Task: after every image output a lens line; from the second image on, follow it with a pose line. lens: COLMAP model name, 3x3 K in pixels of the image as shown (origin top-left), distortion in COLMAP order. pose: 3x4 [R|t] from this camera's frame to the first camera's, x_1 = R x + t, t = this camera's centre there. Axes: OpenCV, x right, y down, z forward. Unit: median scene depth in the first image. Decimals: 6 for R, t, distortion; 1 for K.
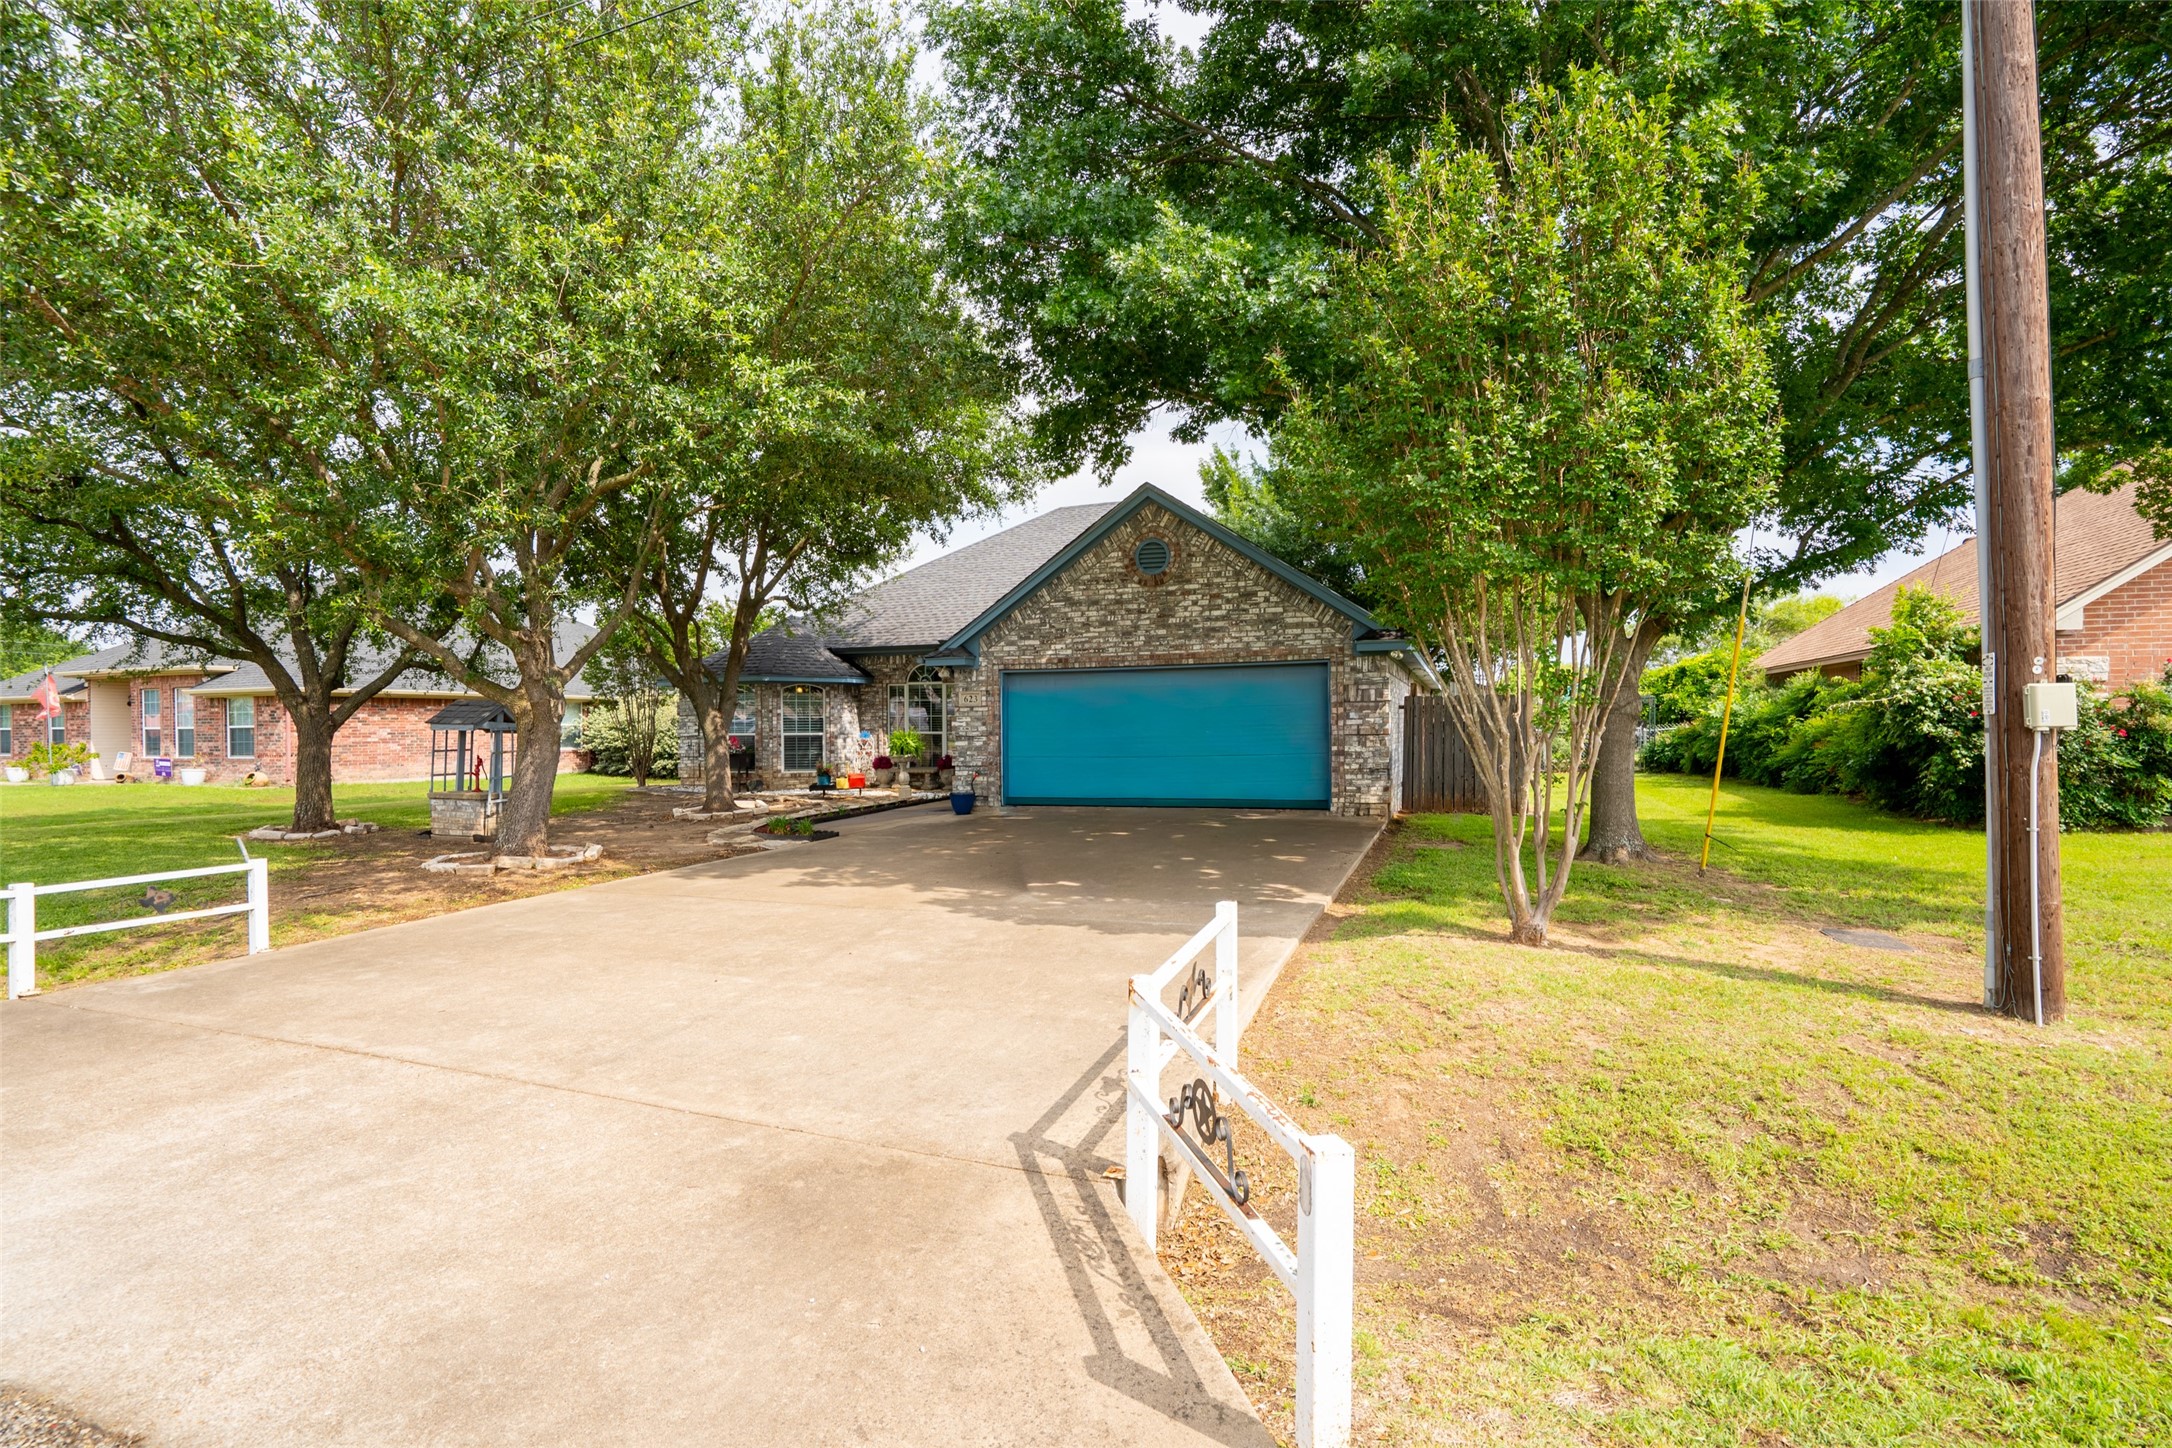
lens RADIAL K [[1005.8, 0, 1086.8], [0, 1005.8, 728.8], [0, 0, 1]] dist [-0.070306, 0.027244]
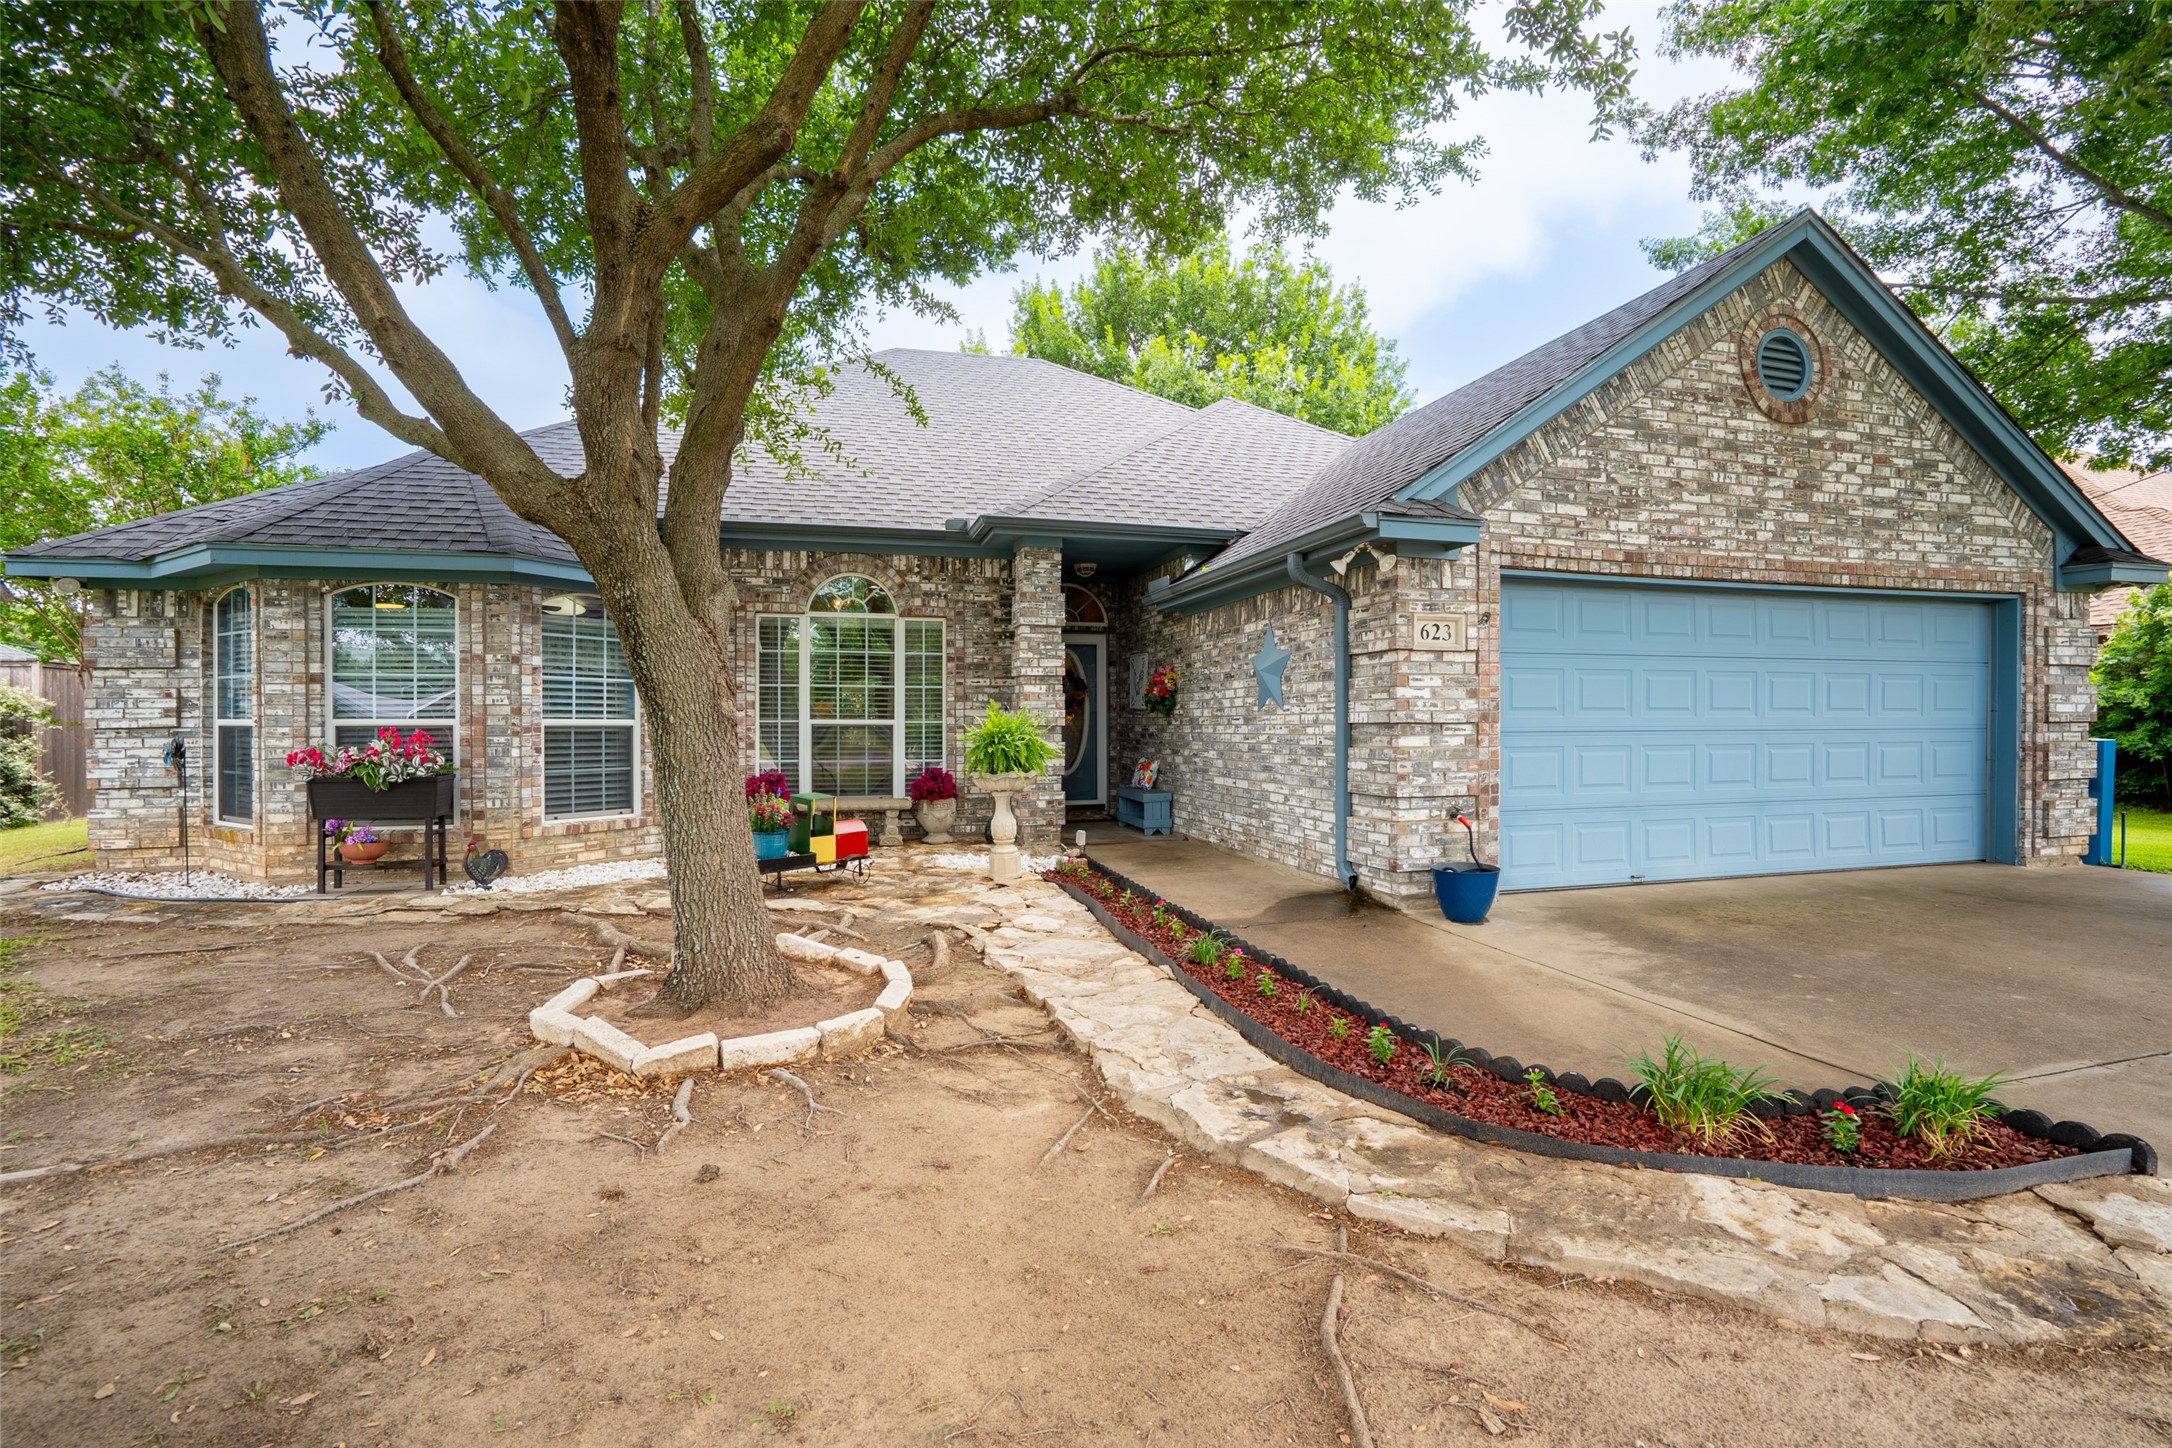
lens RADIAL K [[1005.8, 0, 1086.8], [0, 1005.8, 728.8], [0, 0, 1]] dist [-0.070306, 0.027244]
pose [[0.816347, 0.003161, 0.577553, -0.497052], [-0.002594, 0.999995, -0.001806, 0.011440], [-0.577555, -0.000023, 0.816351, 0.802909]]
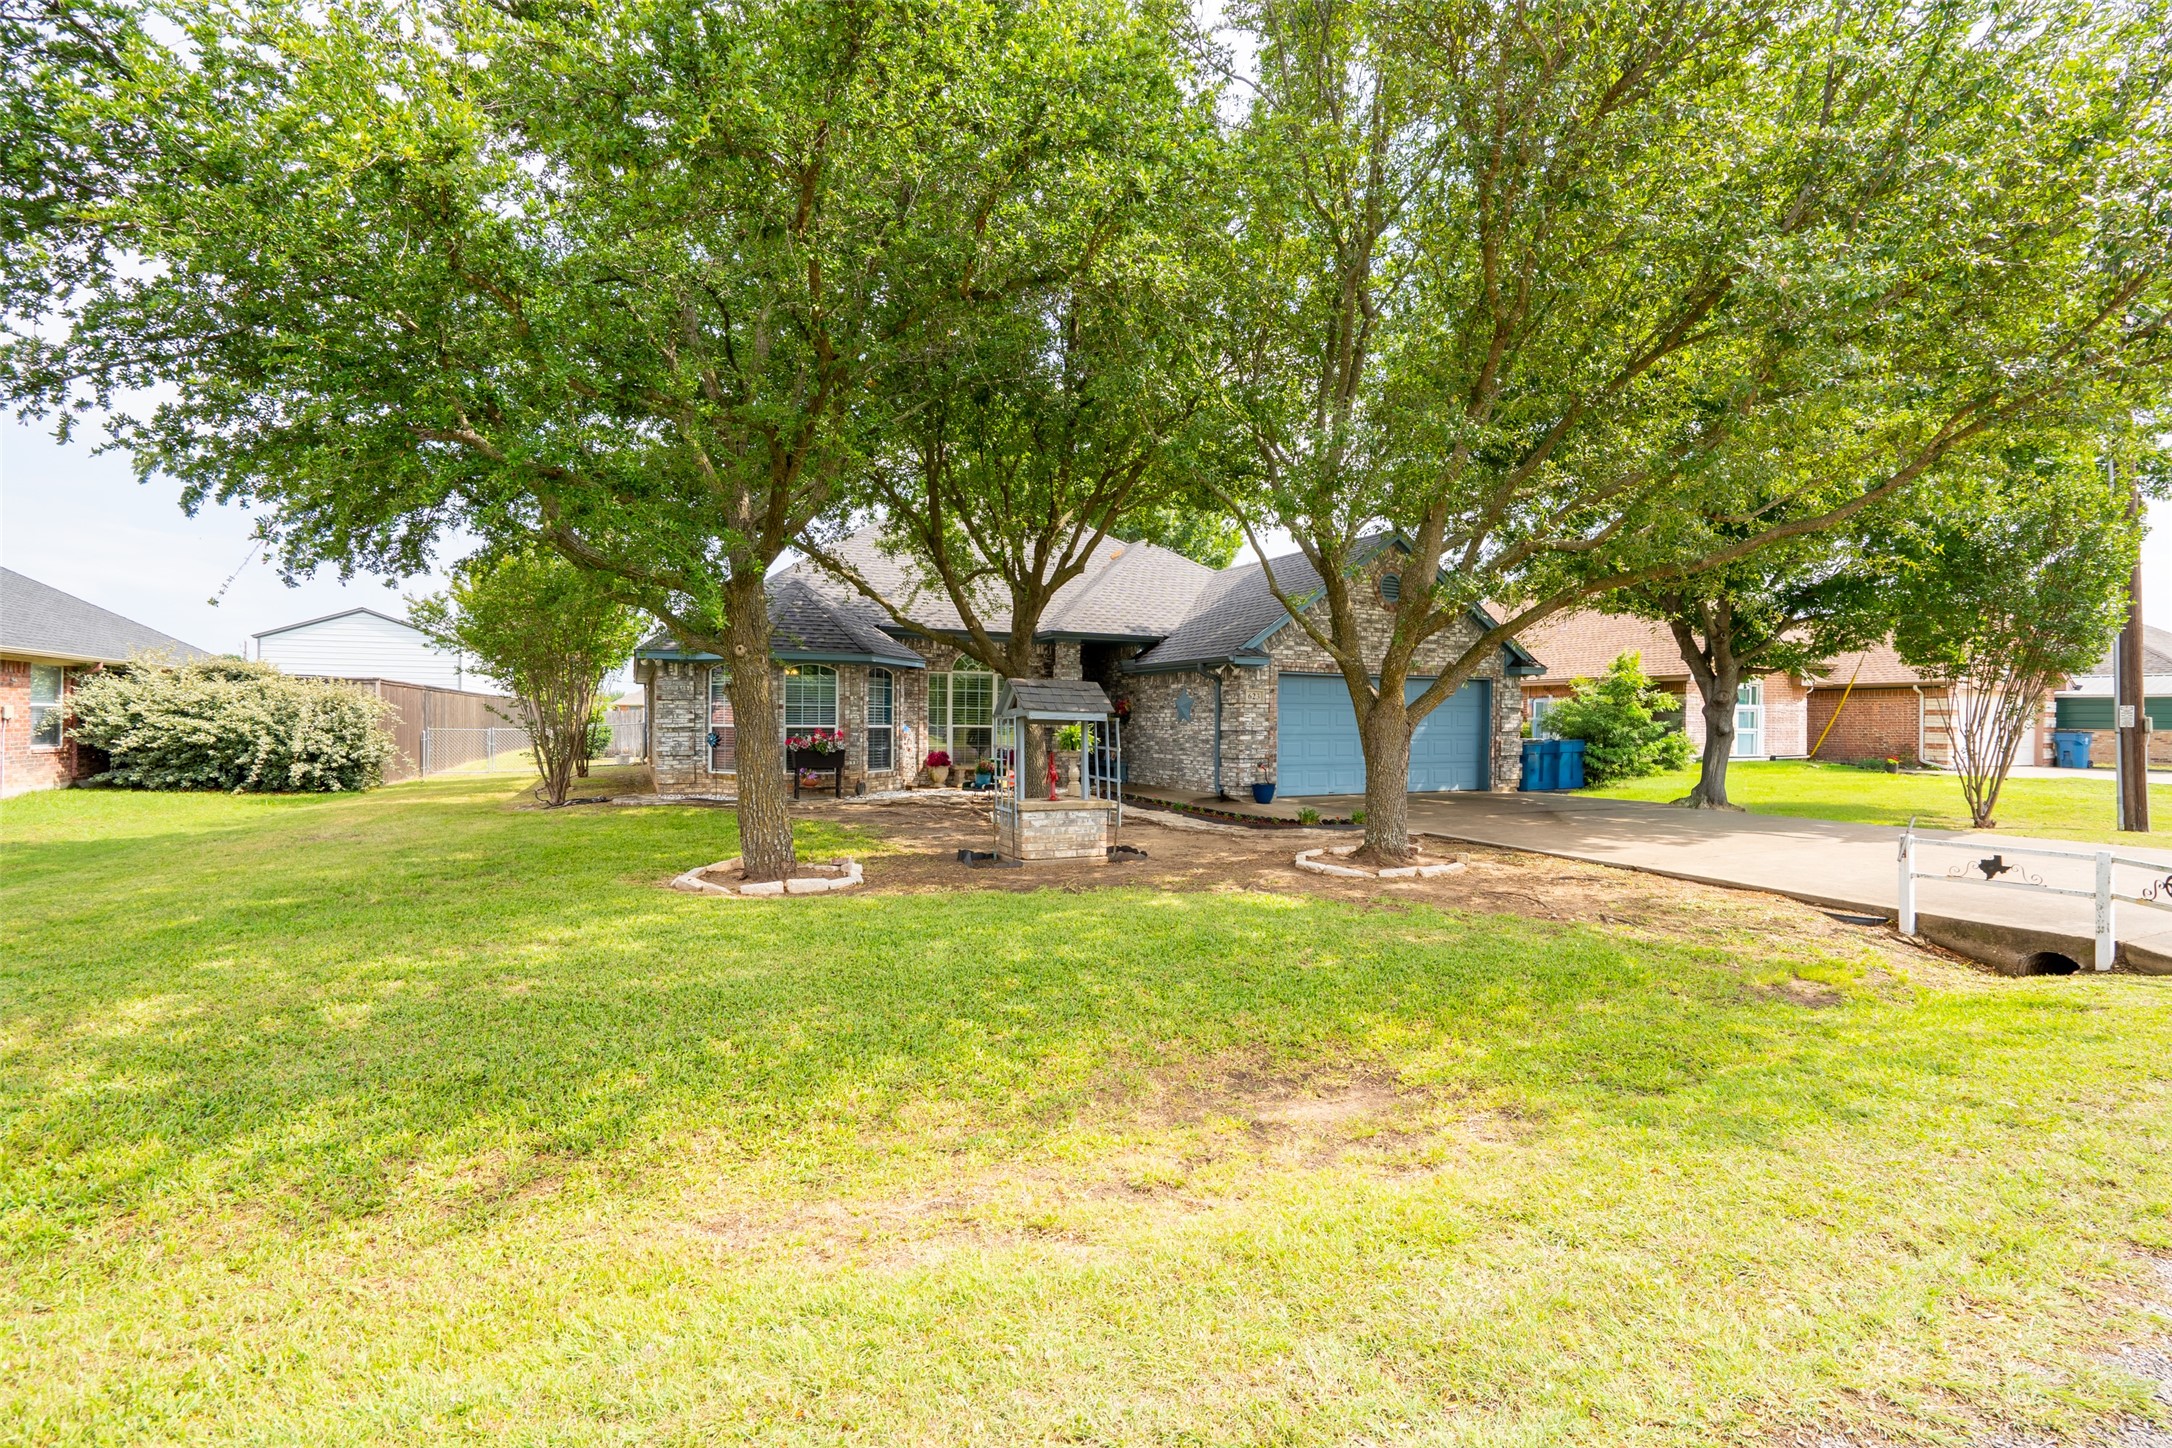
lens RADIAL K [[1005.8, 0, 1086.8], [0, 1005.8, 728.8], [0, 0, 1]] dist [-0.070306, 0.027244]
pose [[0.707436, 0.007290, 0.706740, -1.073134], [-0.010937, 0.999940, 0.000634, 0.007017], [-0.706692, -0.008178, 0.707474, 0.388787]]
